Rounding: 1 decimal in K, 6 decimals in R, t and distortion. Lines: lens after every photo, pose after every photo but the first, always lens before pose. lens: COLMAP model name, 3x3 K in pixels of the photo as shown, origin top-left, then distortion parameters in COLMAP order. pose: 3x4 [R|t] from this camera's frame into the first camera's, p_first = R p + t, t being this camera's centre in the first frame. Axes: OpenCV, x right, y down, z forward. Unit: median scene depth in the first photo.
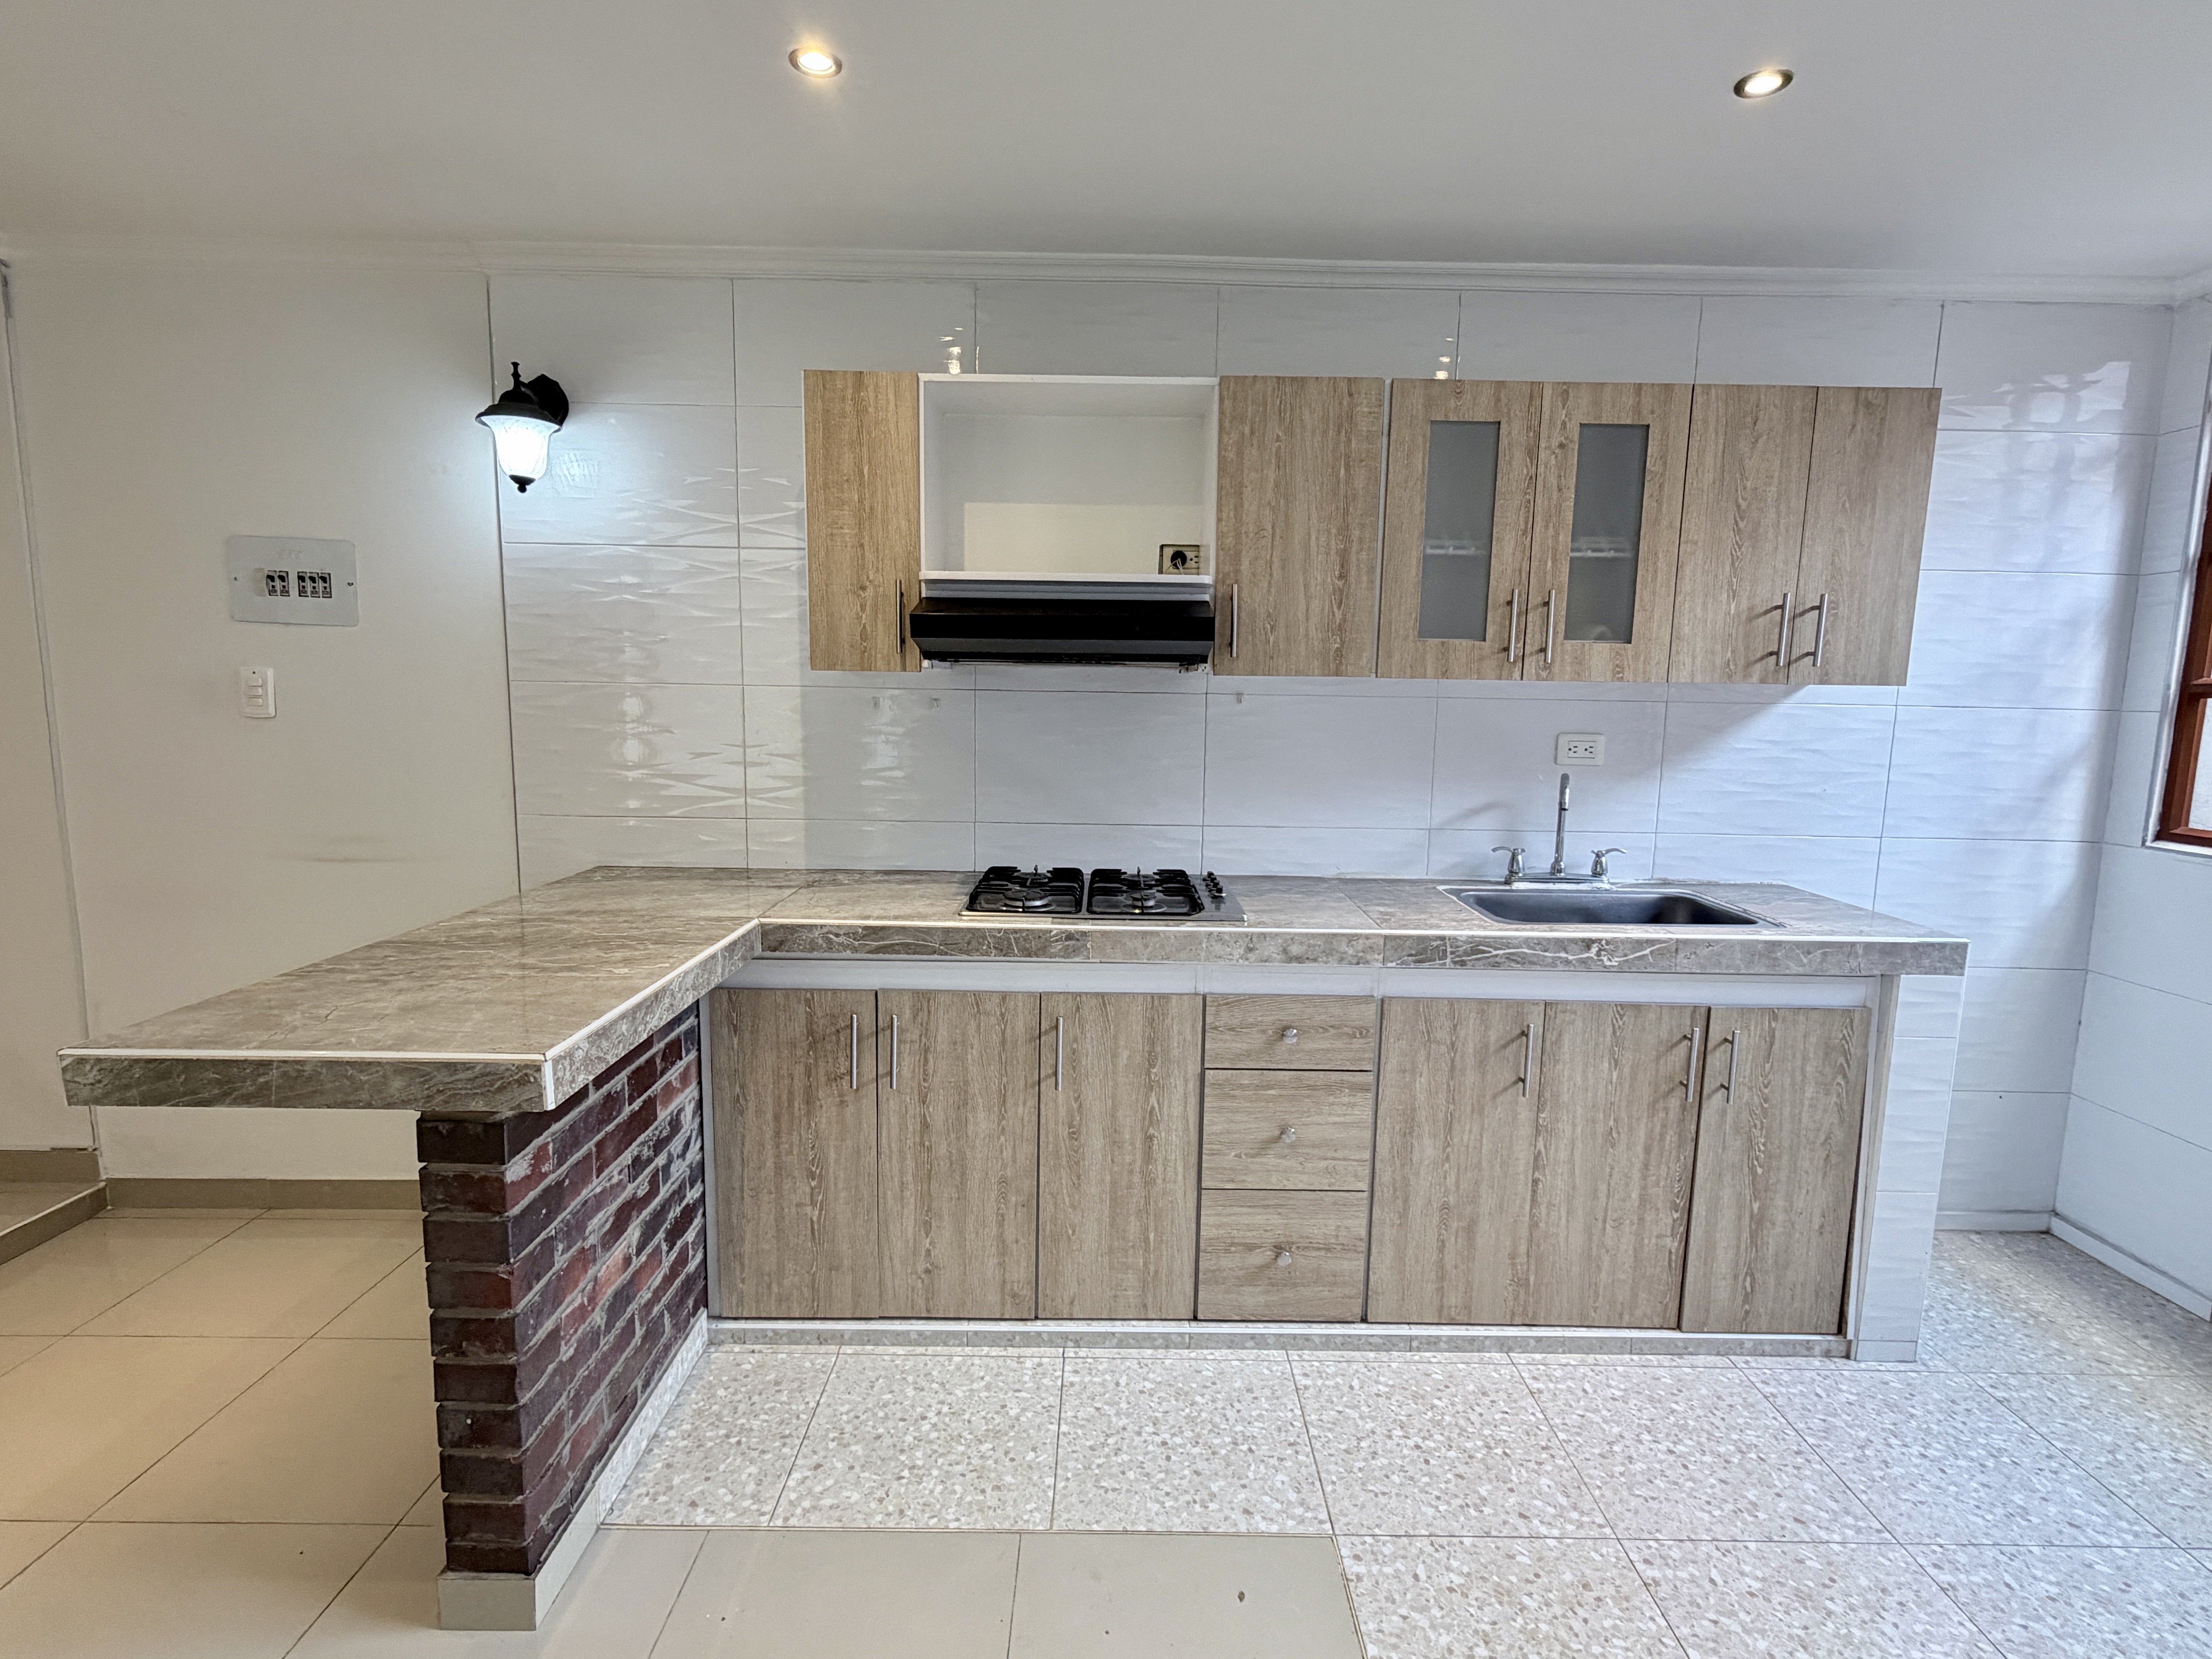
lens RADIAL K [[1104.3, 0, 1117.5], [0, 1104.3, 836.1], [0, 0, 1]] dist [-0.000423, 0.000154]
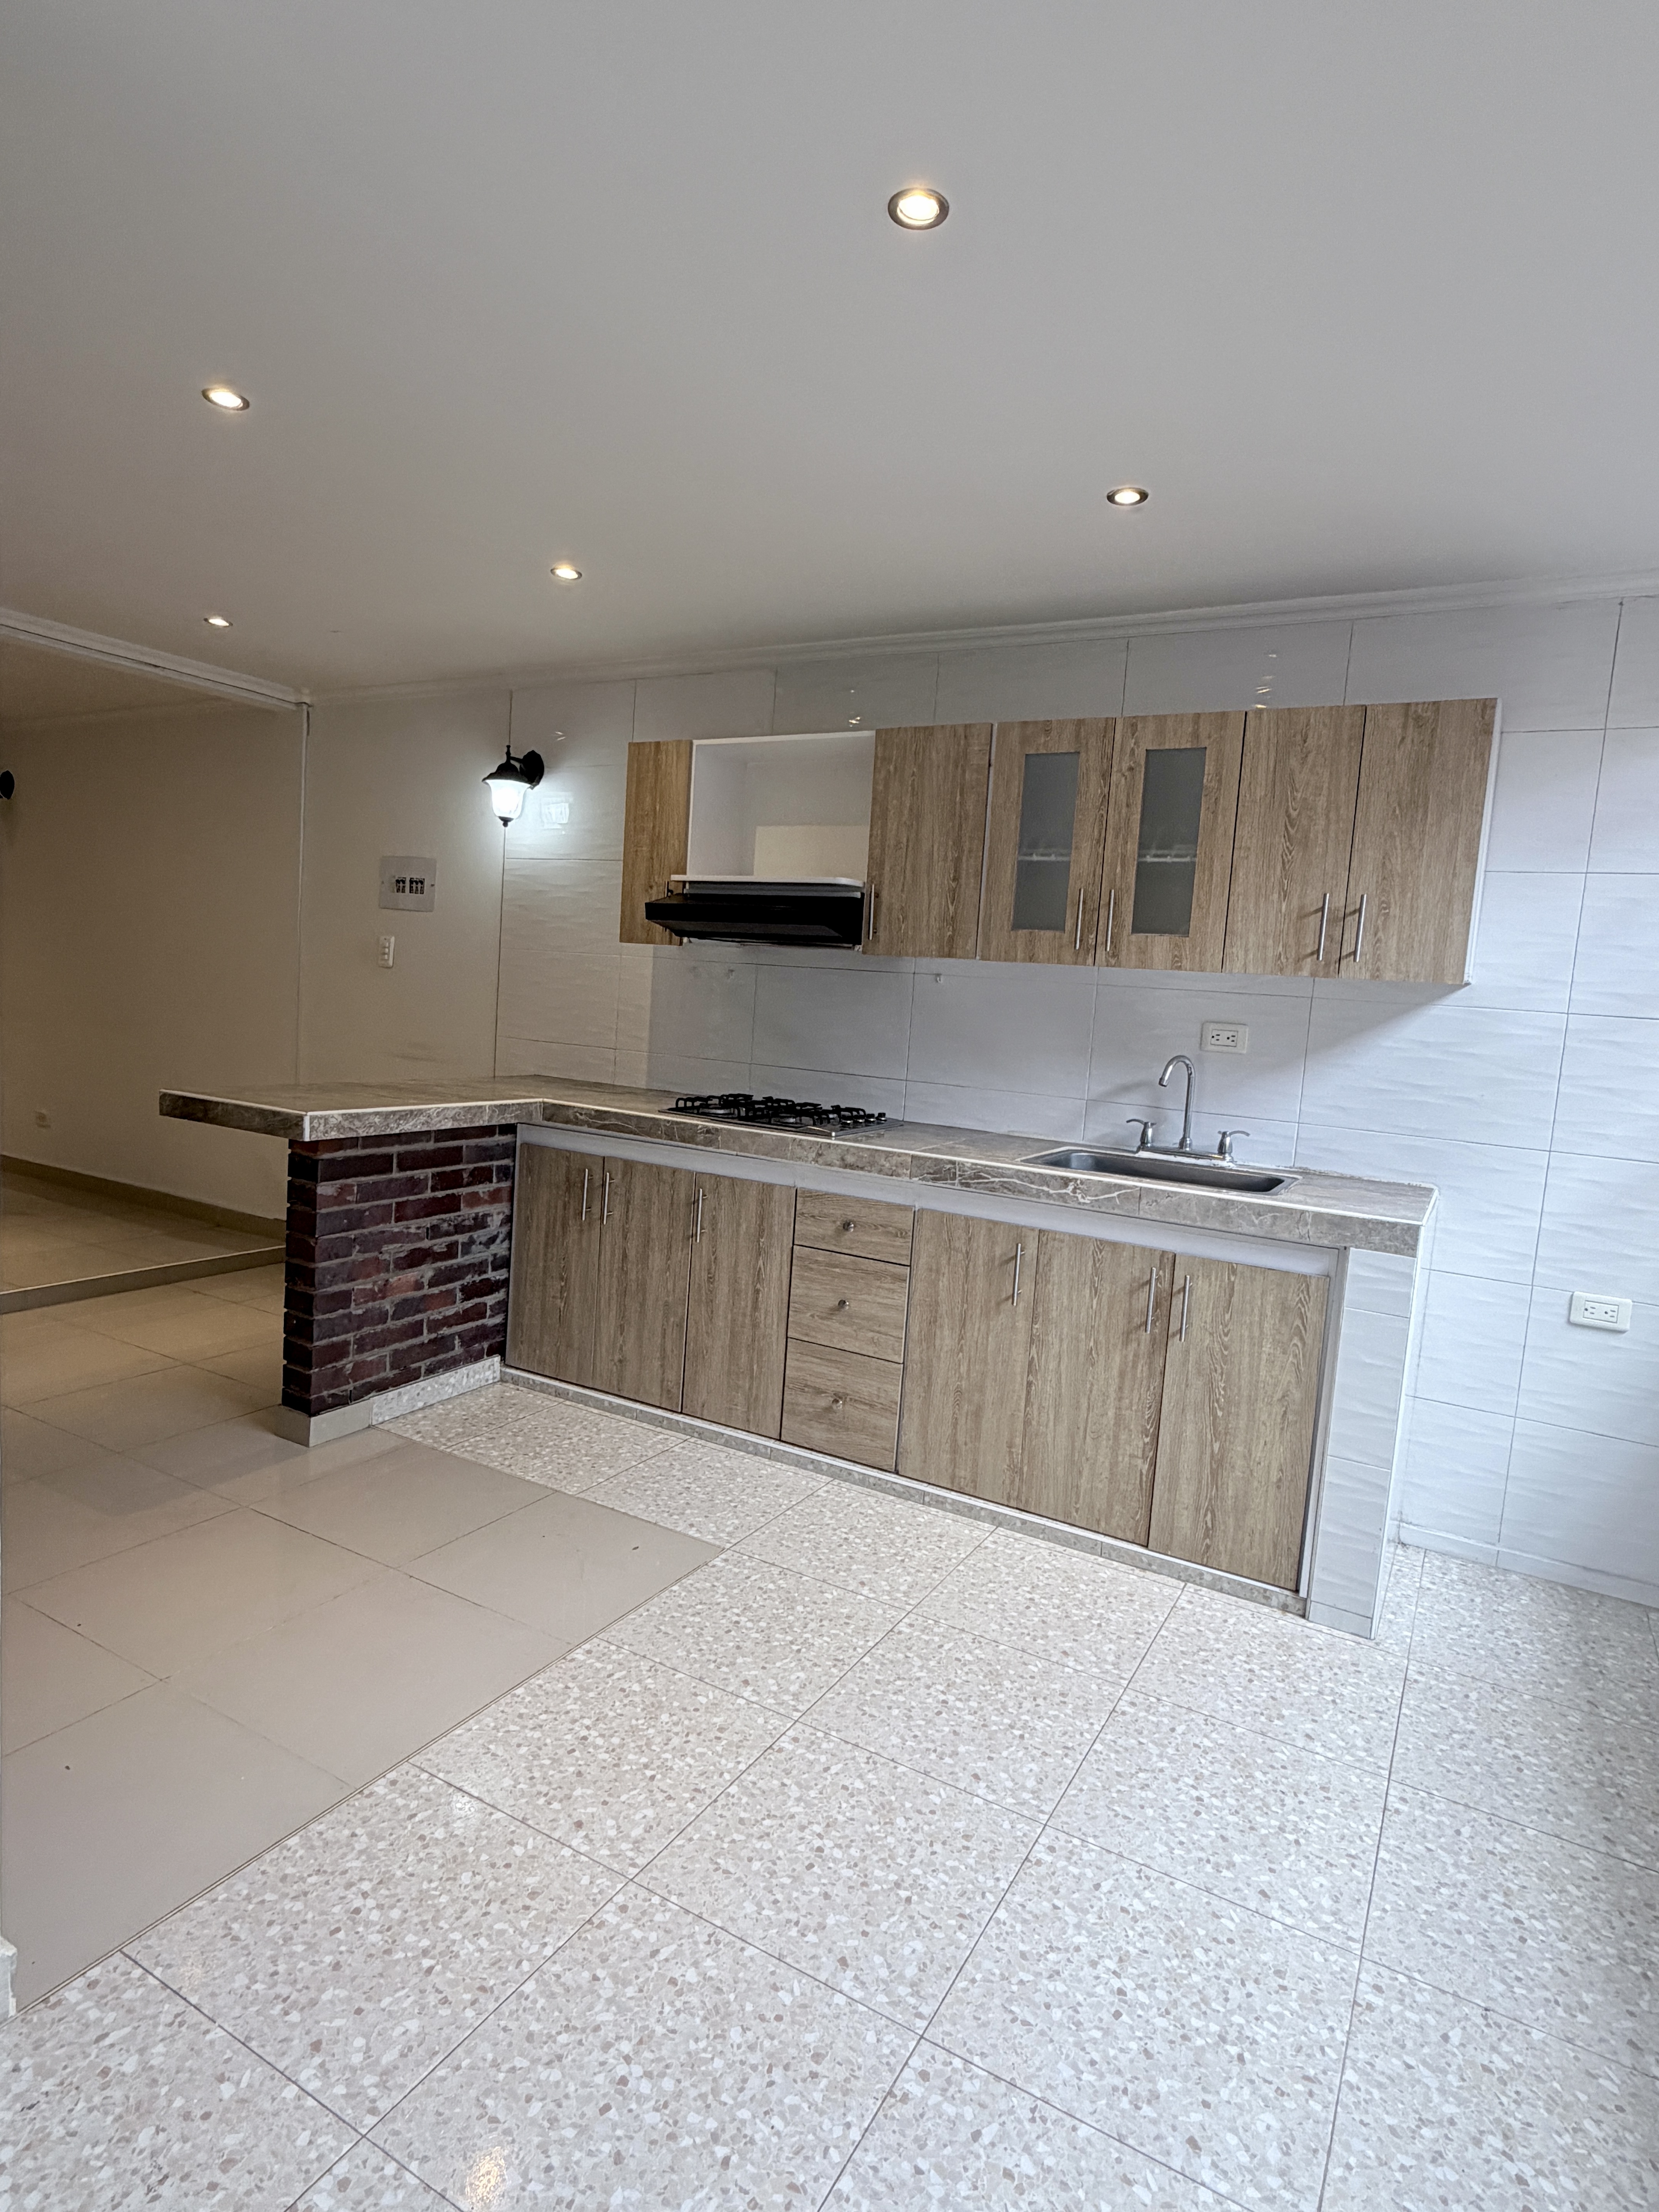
lens RADIAL K [[1219.0, 0, 829.5], [0, 1219.0, 1106.0], [0, 0, 1]] dist [-0.001333, -0.000140]
pose [[0.865860, 0.090295, -0.492070, 0.803501], [-0.119628, 0.992413, -0.028392, 0.079991], [0.485773, 0.083448, 0.870093, -0.262294]]
